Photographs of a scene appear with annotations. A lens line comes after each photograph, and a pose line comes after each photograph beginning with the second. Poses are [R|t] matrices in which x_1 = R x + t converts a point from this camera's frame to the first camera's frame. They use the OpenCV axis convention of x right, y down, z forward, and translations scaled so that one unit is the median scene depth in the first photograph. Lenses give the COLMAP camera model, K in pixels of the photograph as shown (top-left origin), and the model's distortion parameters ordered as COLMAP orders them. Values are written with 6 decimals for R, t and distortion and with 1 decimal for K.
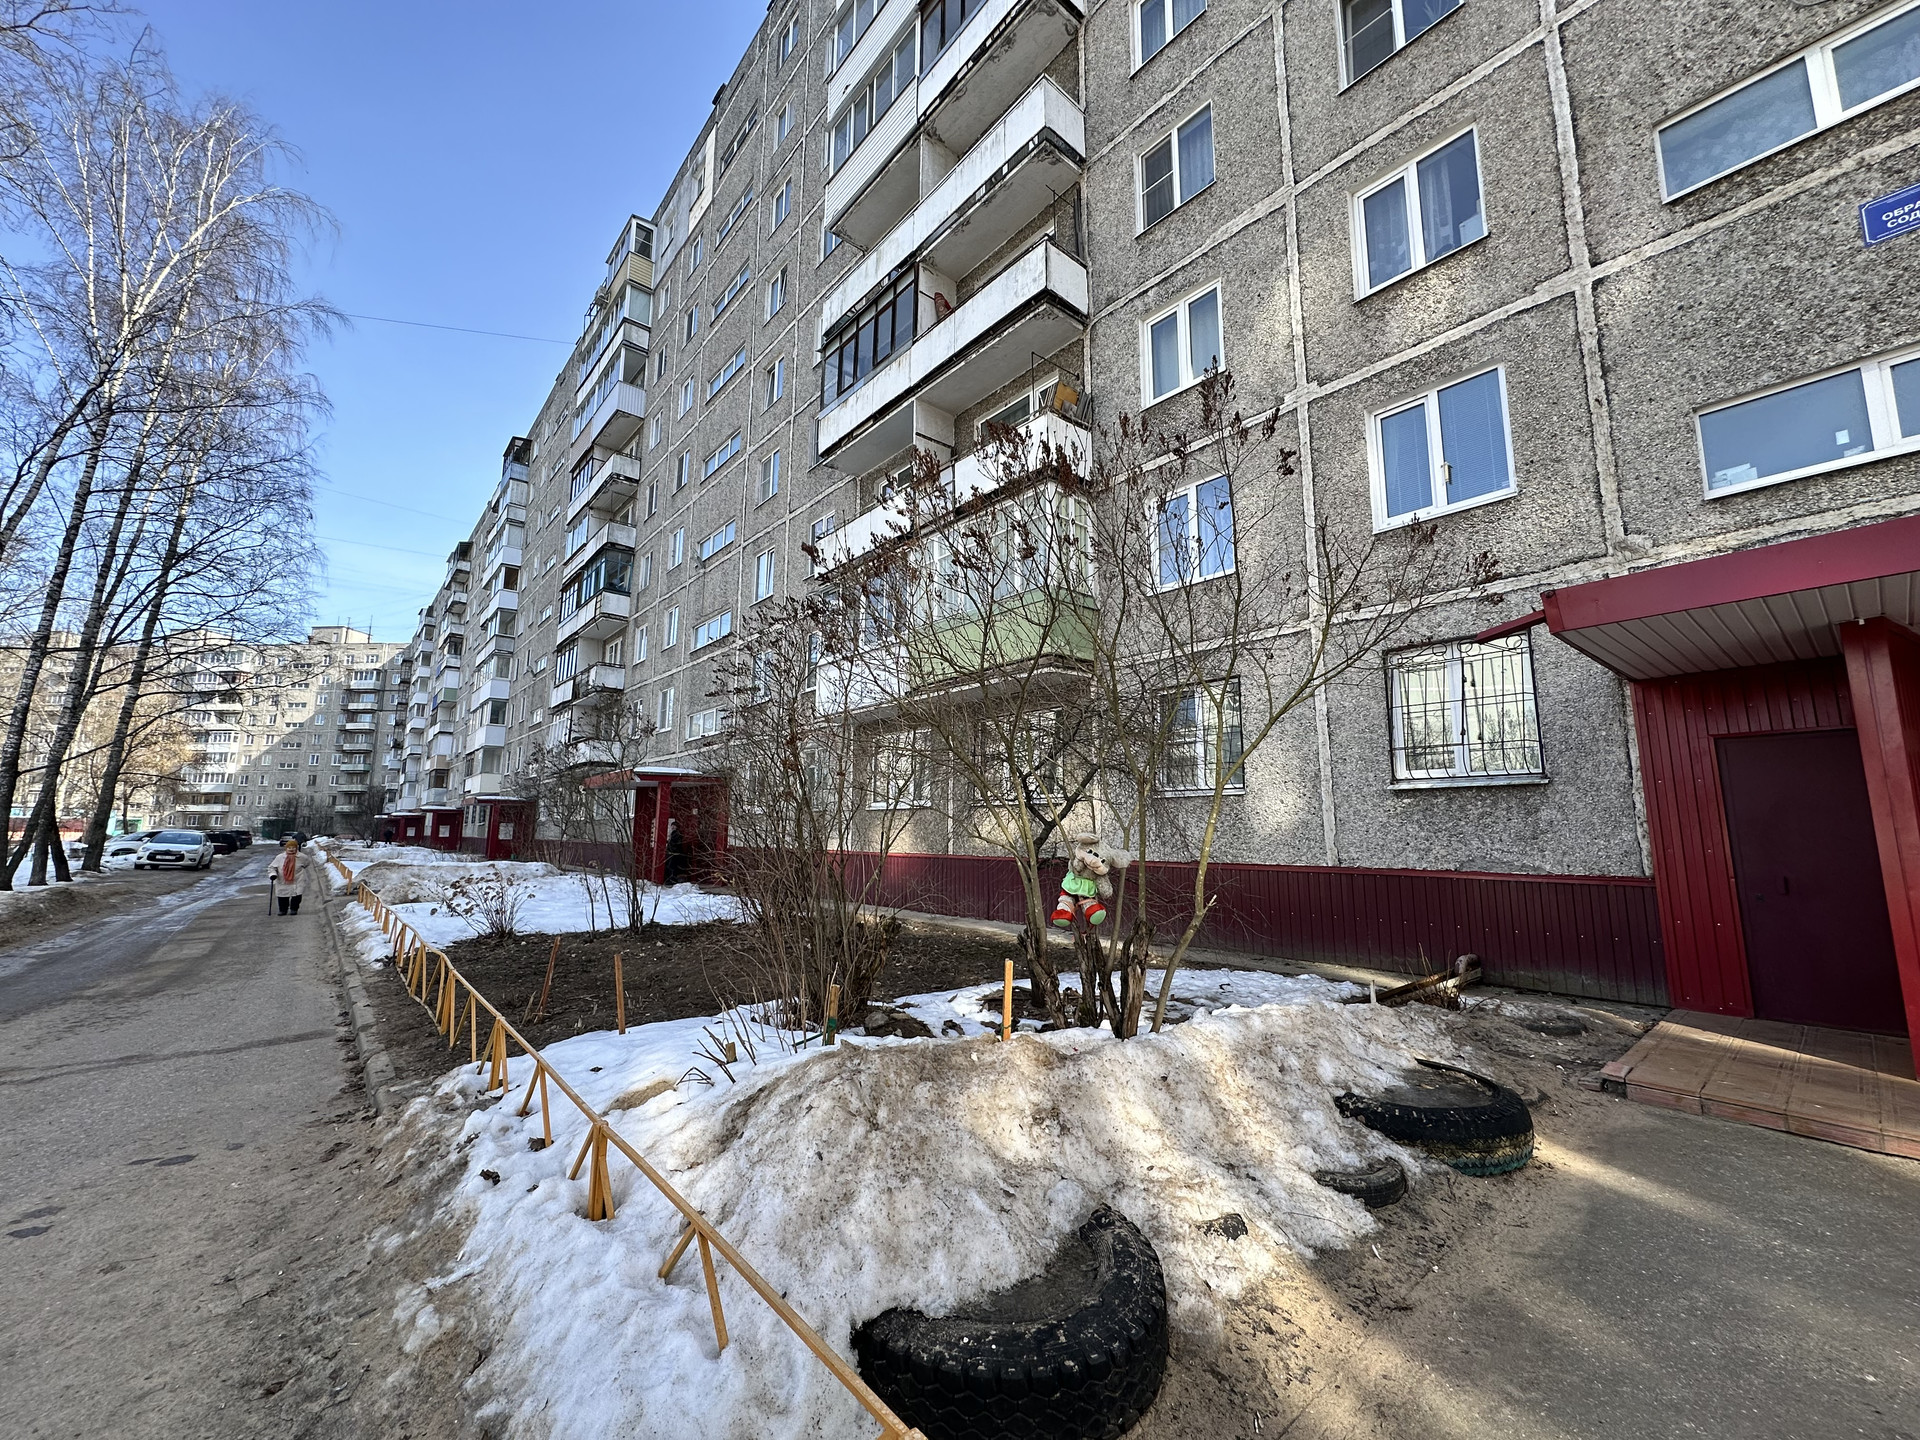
lens RADIAL K [[769.9, 0, 958.6], [0, 769.9, 726.0], [0, 0, 1]] dist [-0.000105, 0.000042]
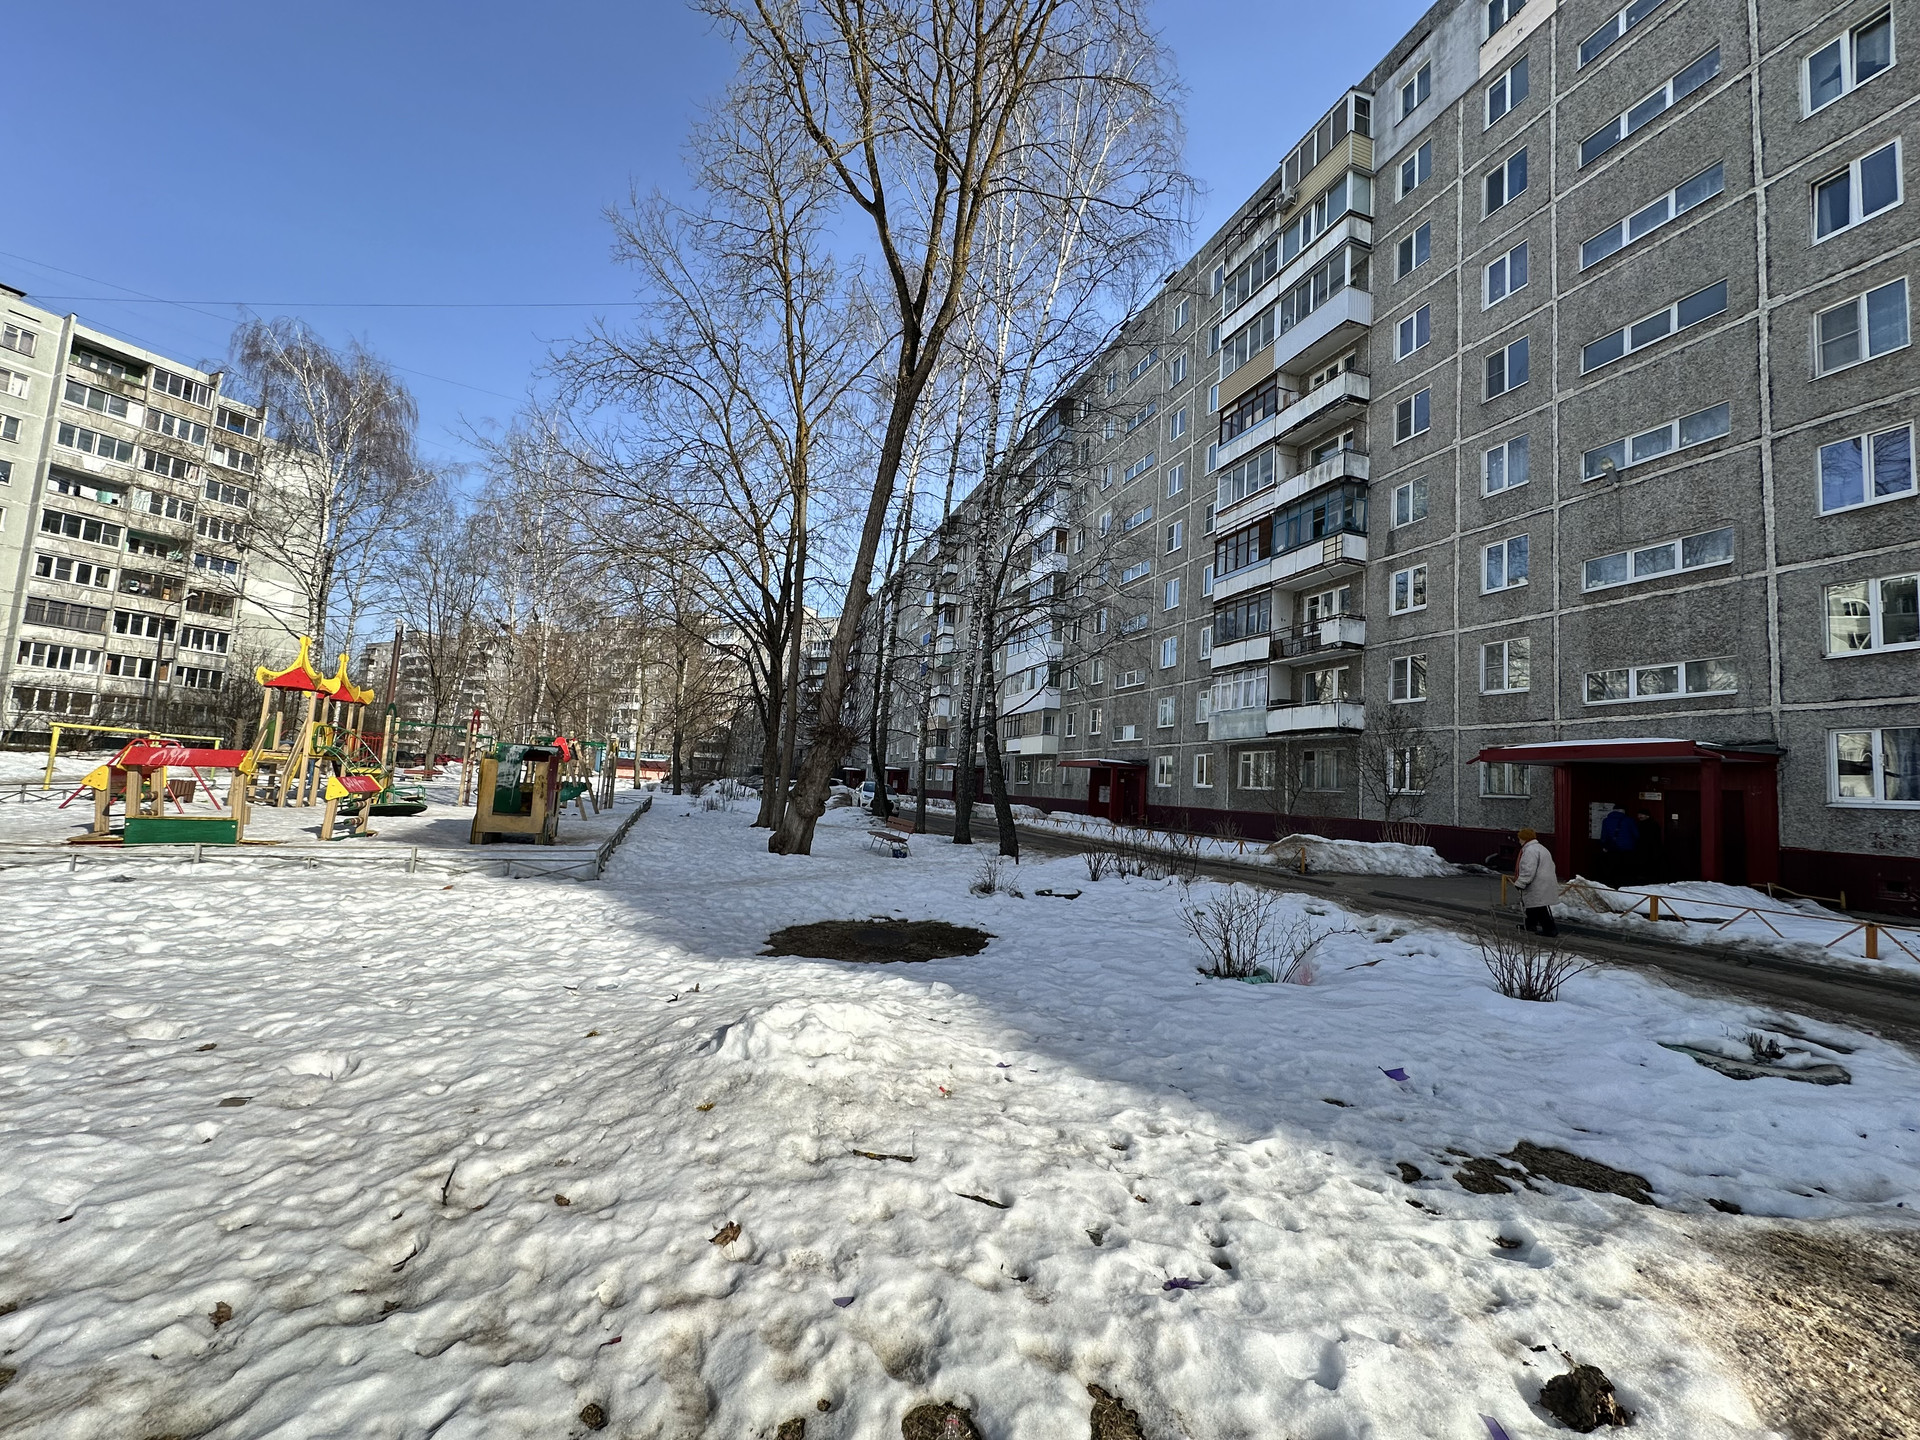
lens RADIAL K [[769.9, 0, 952.3], [0, 769.9, 725.6], [0, 0, 1]] dist [-0.000105, 0.000042]
pose [[0.926053, 0.019848, -0.376872, -0.961834], [-0.003466, 0.999021, 0.044098, 0.011357], [0.377378, -0.039531, 0.925215, 0.033381]]
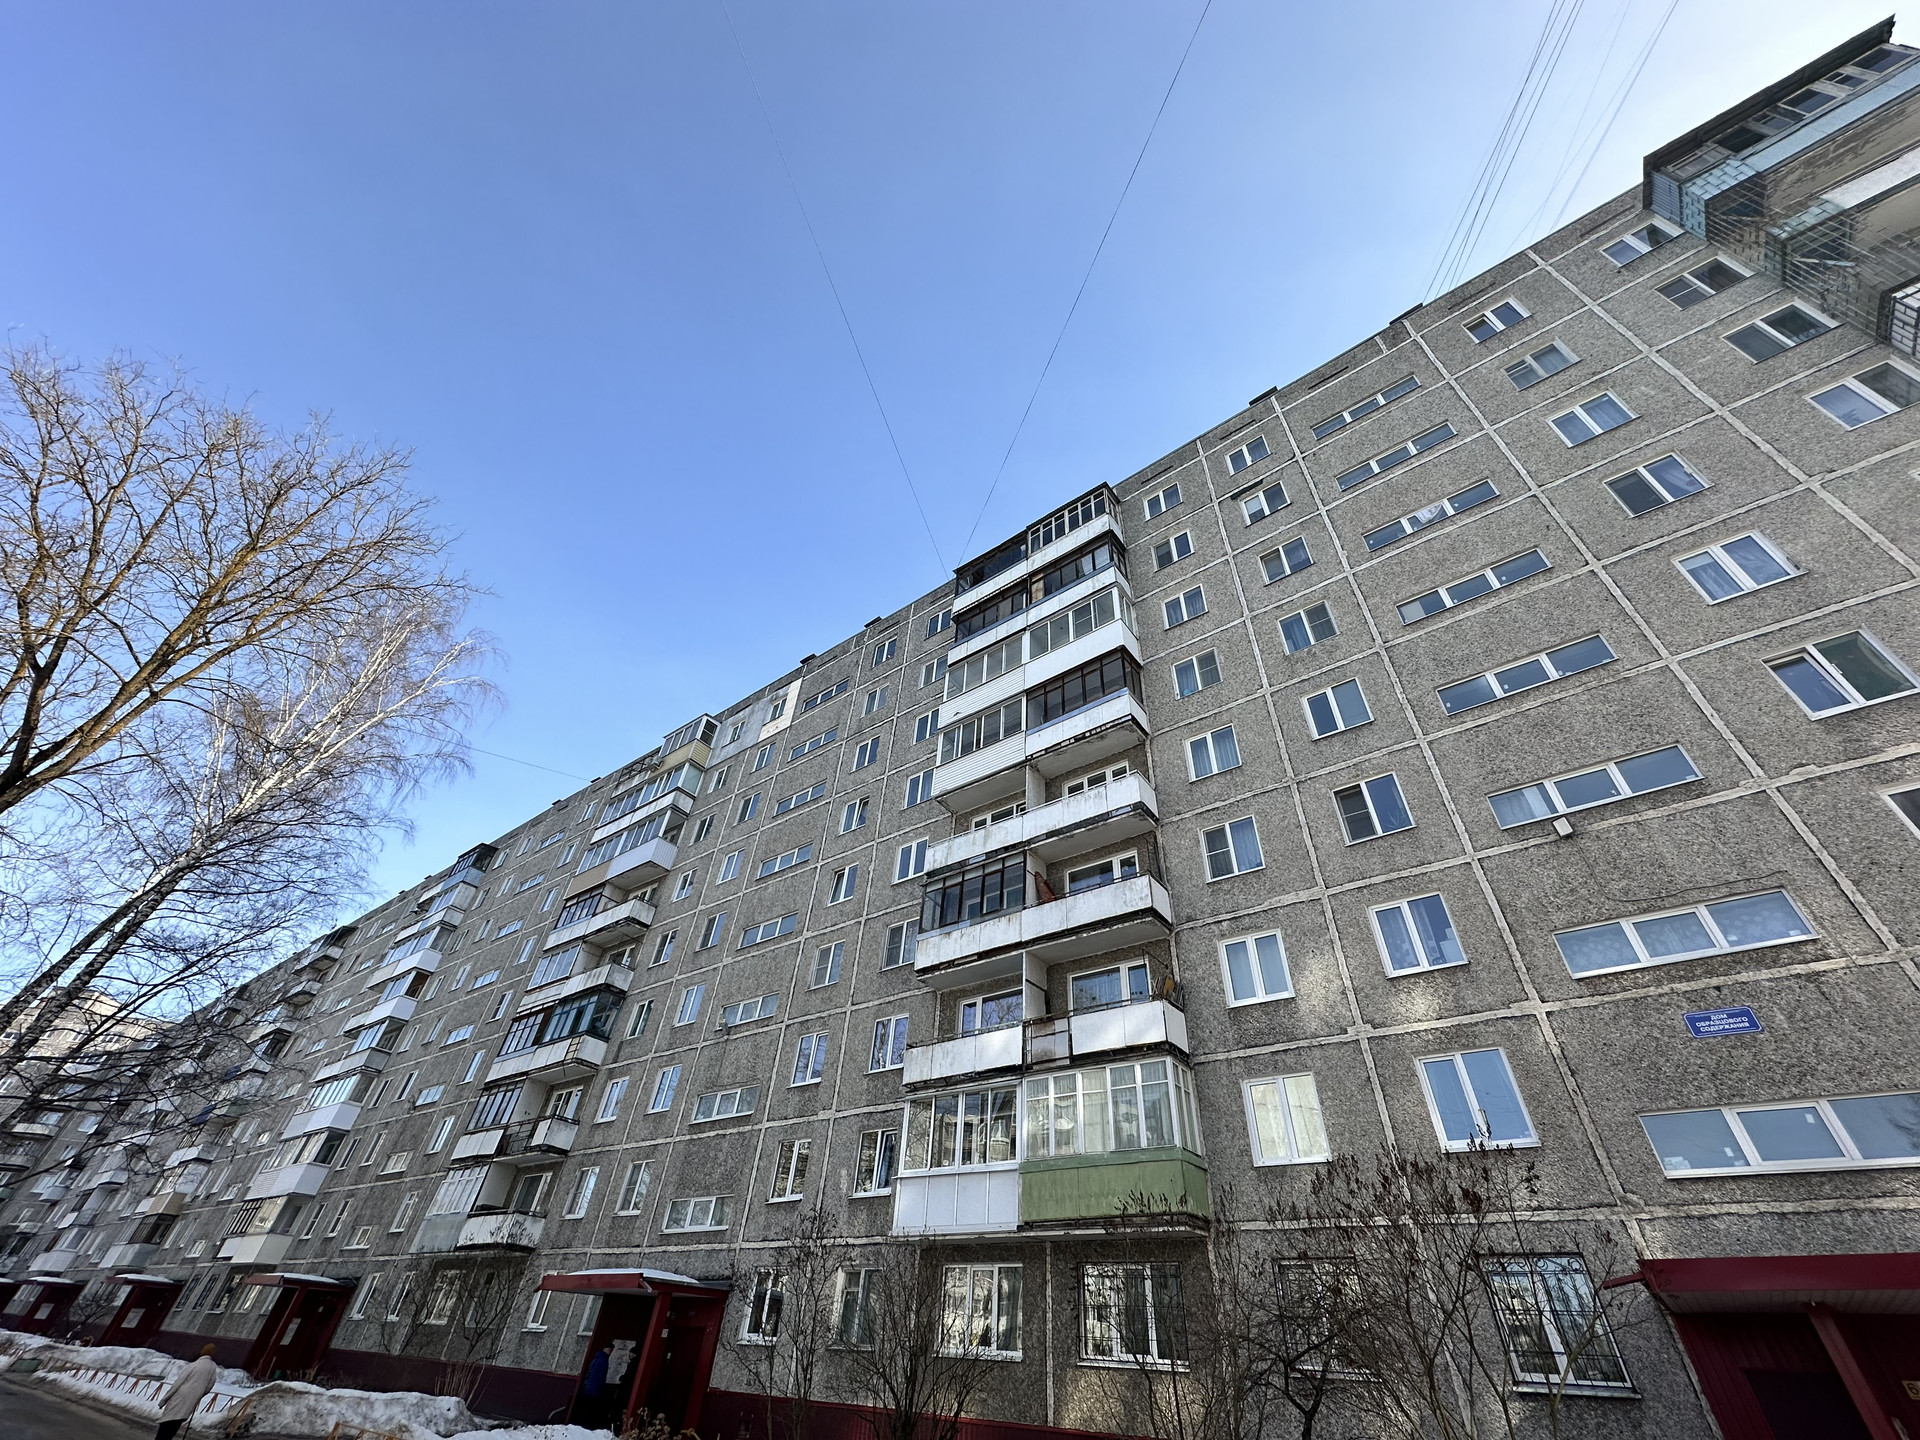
lens RADIAL K [[769.9, 0, 961.5], [0, 769.9, 718.6], [0, 0, 1]] dist [-0.000105, 0.000042]
pose [[0.974886, 0.182645, 0.127429, -0.343895], [-0.085916, 0.836339, -0.541438, -0.039239], [-0.205465, 0.516893, 0.831027, -0.216108]]
